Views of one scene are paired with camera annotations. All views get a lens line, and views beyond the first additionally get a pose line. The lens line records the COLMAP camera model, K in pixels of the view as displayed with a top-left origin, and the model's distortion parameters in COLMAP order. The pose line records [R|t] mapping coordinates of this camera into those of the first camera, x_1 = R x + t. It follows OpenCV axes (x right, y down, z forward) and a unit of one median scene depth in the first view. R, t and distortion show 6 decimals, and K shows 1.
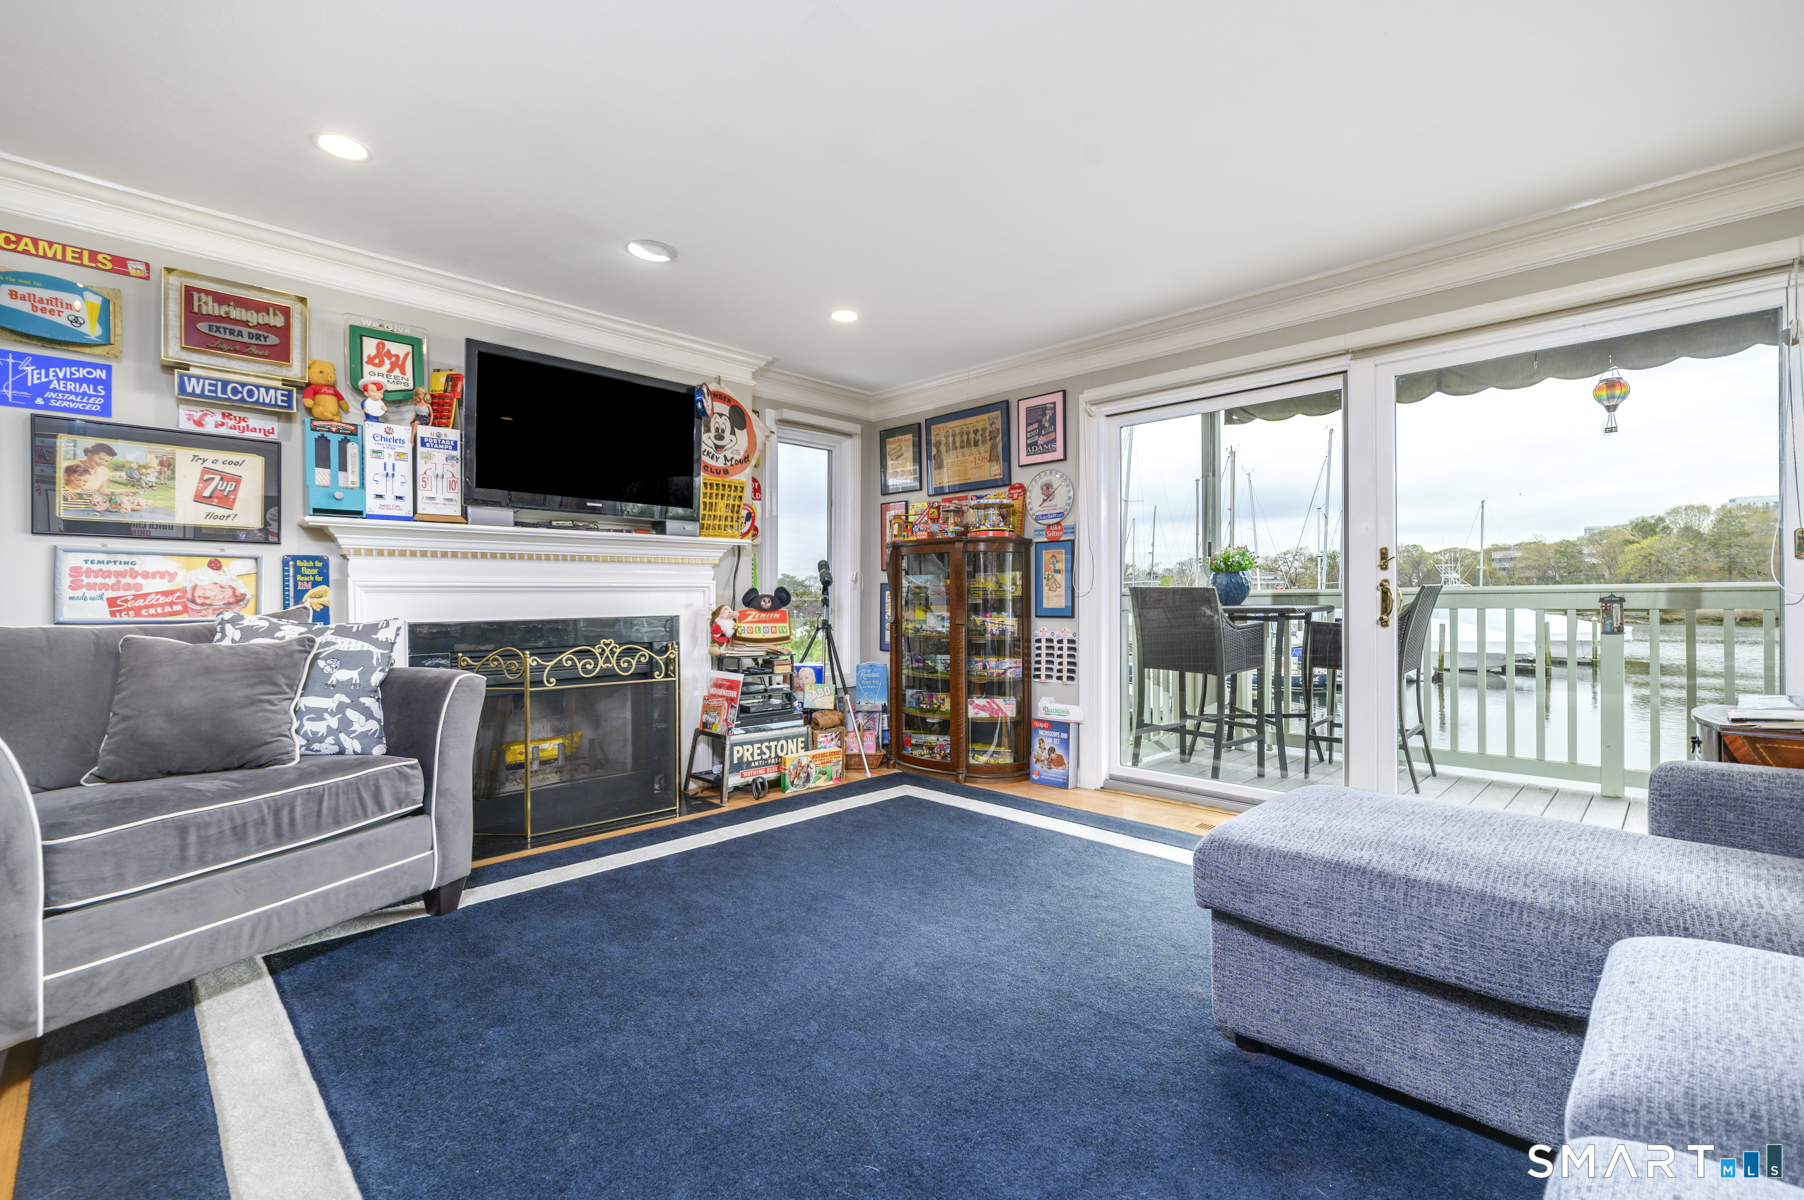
lens RADIAL K [[785.5, 0, 899.3], [0, 785.5, 595.4], [0, 0, 1]] dist [-0.000319, -0.000264]
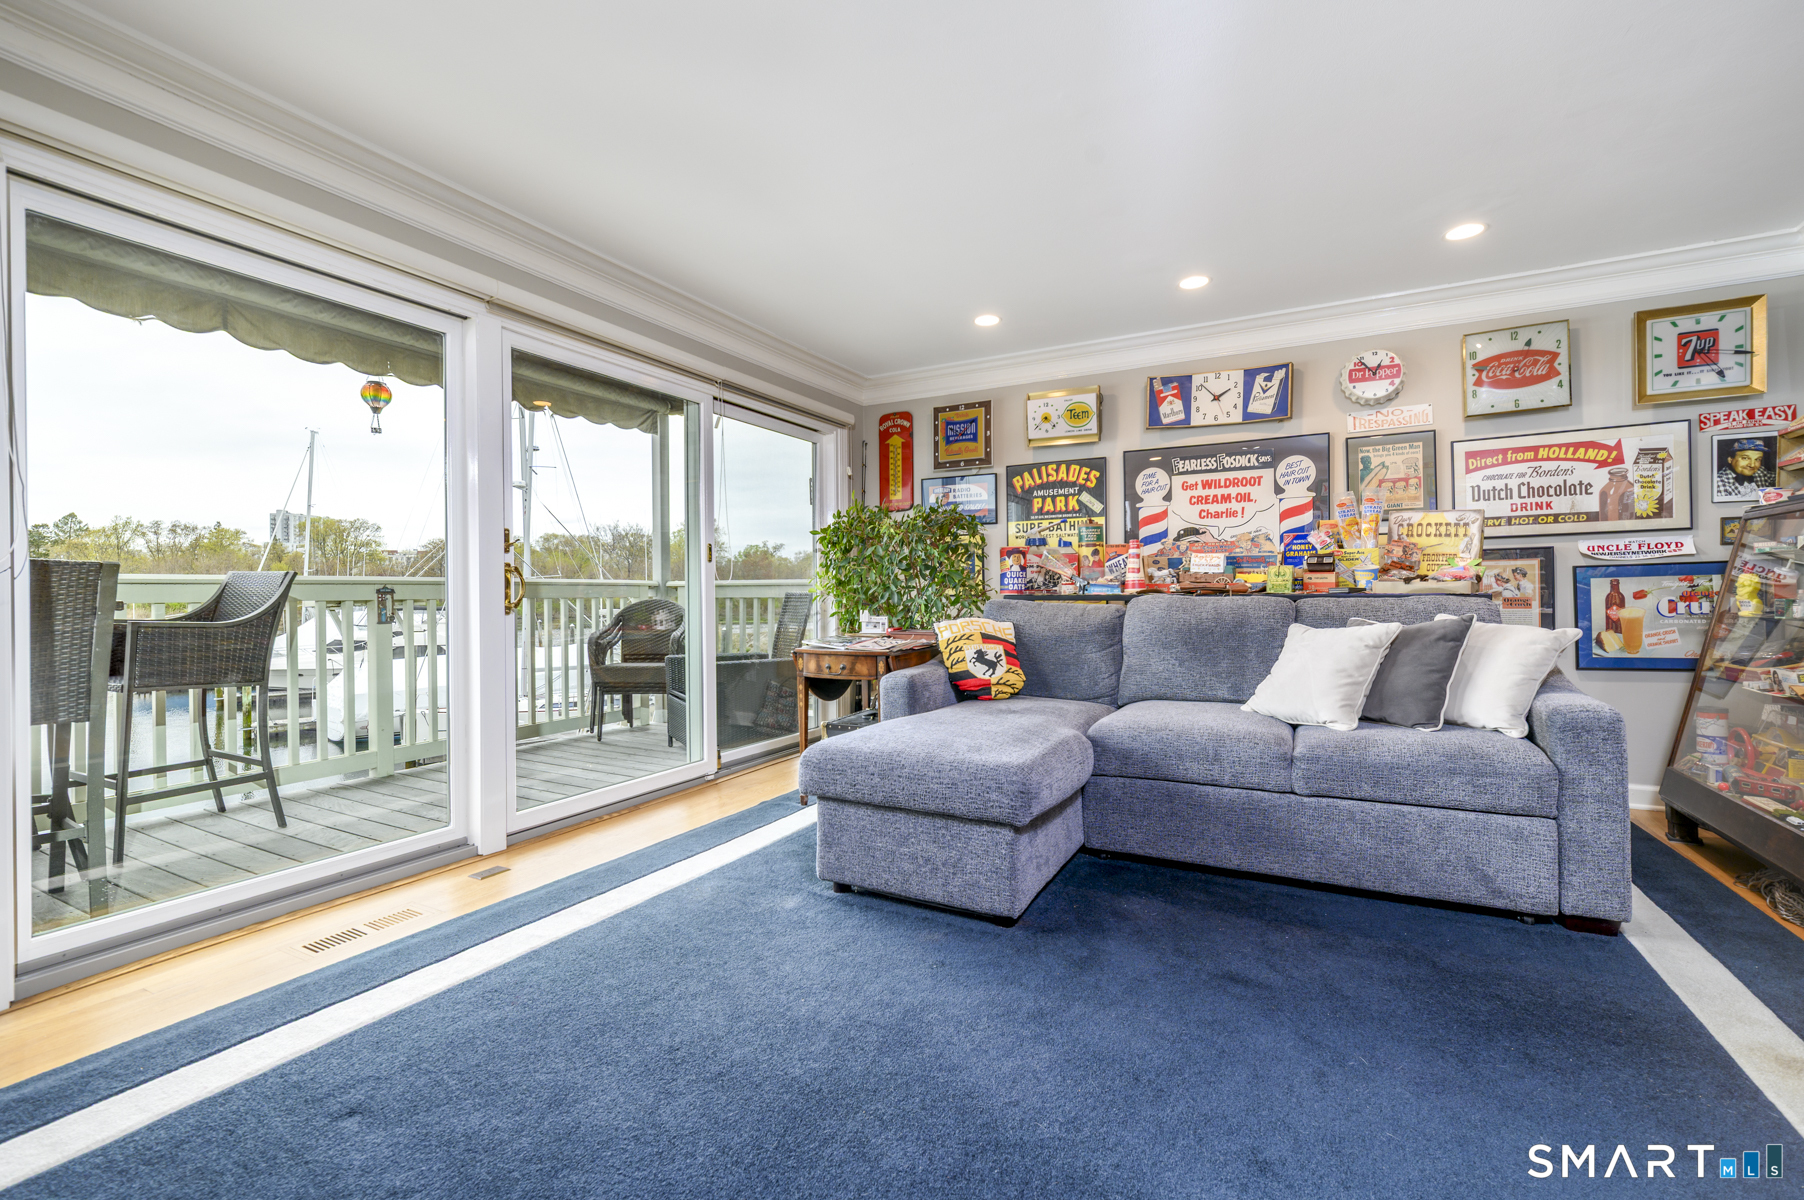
lens RADIAL K [[777.7, 0, 900.0], [0, 777.7, 596.0], [0, 0, 1]] dist [-0.001309, -0.000238]
pose [[-0.285811, 0.002711, 0.958282, -0.298170], [0.003508, 0.999992, -0.001782, 0.016338], [-0.958279, 0.002852, -0.285819, 0.637361]]
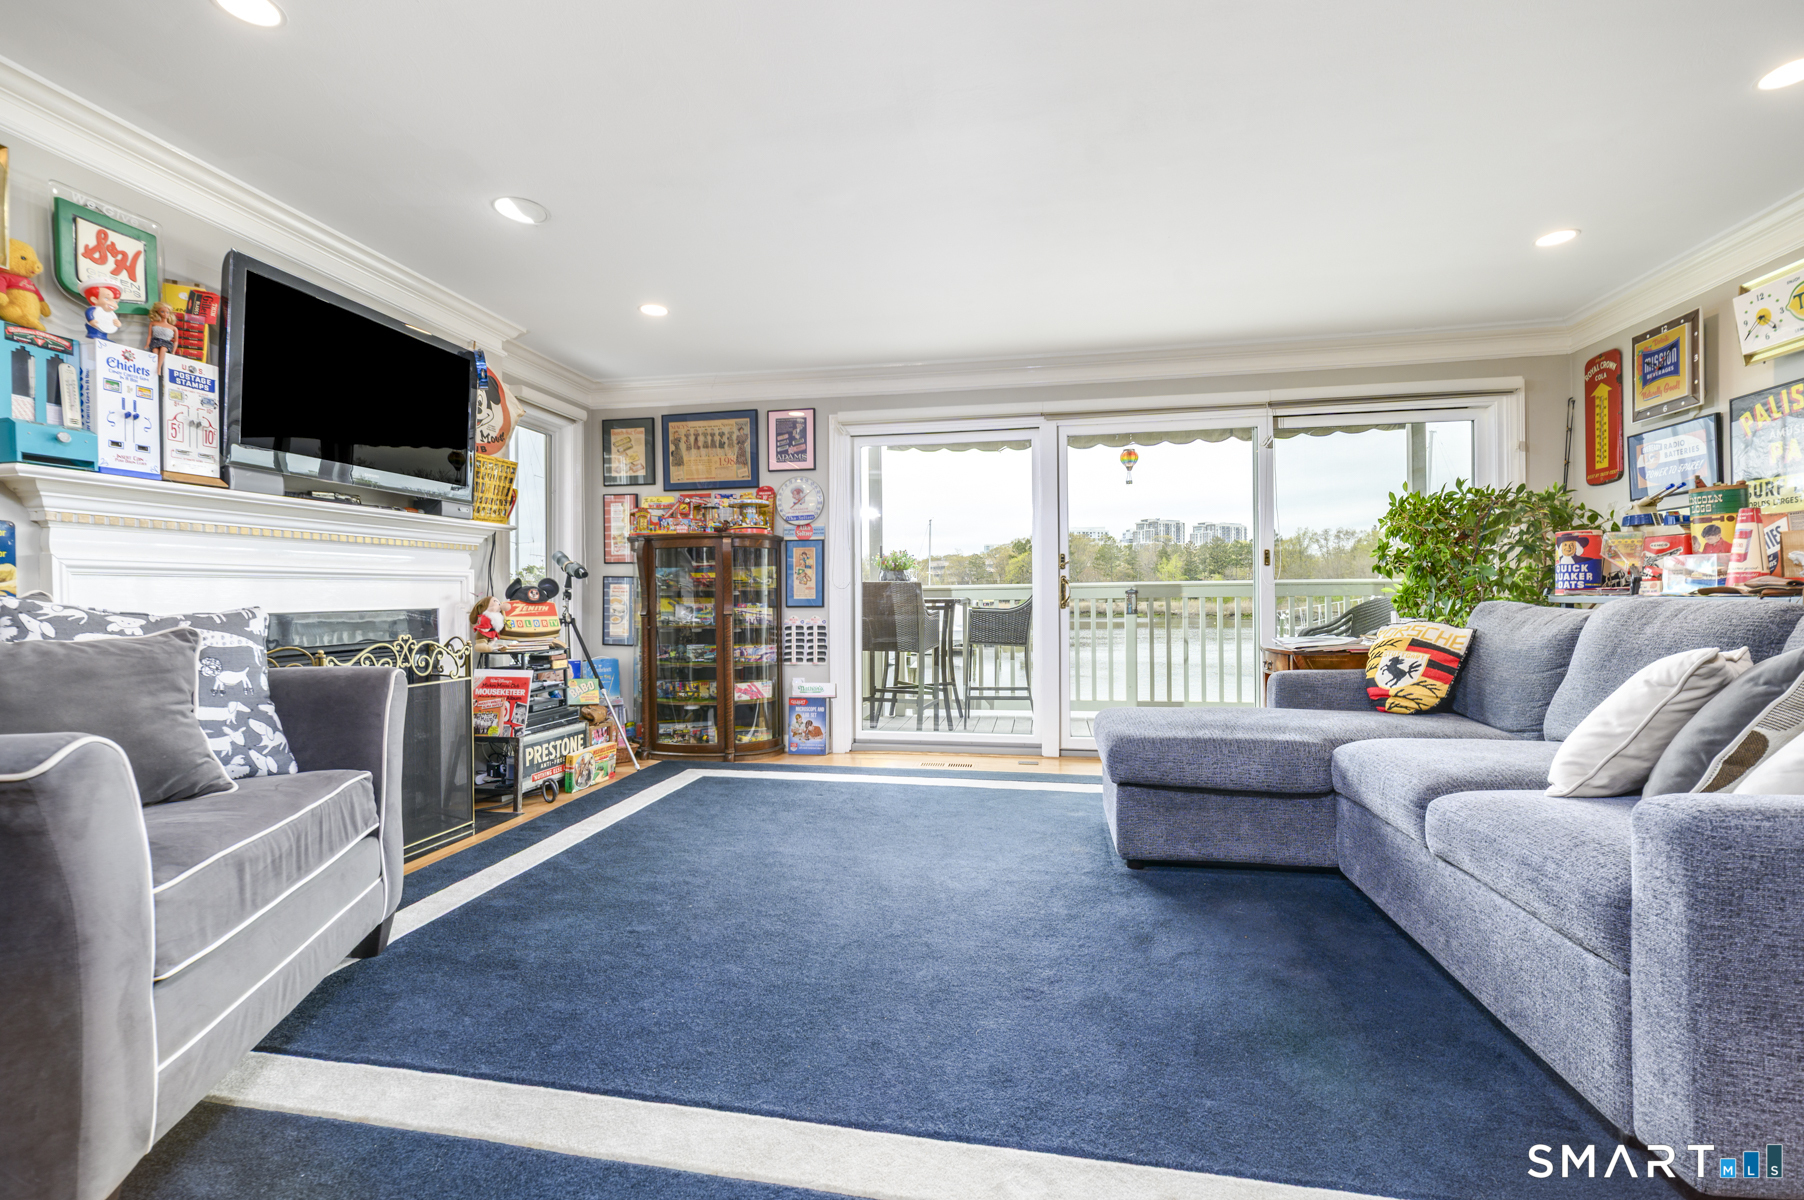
lens RADIAL K [[777.7, 0, 900.0], [0, 777.7, 596.0], [0, 0, 1]] dist [-0.001309, -0.000238]
pose [[0.823570, -0.002196, 0.567210, -0.341300], [0.002642, 0.999997, 0.000035, 0.012537], [-0.567208, 0.001470, 0.823573, -0.005415]]
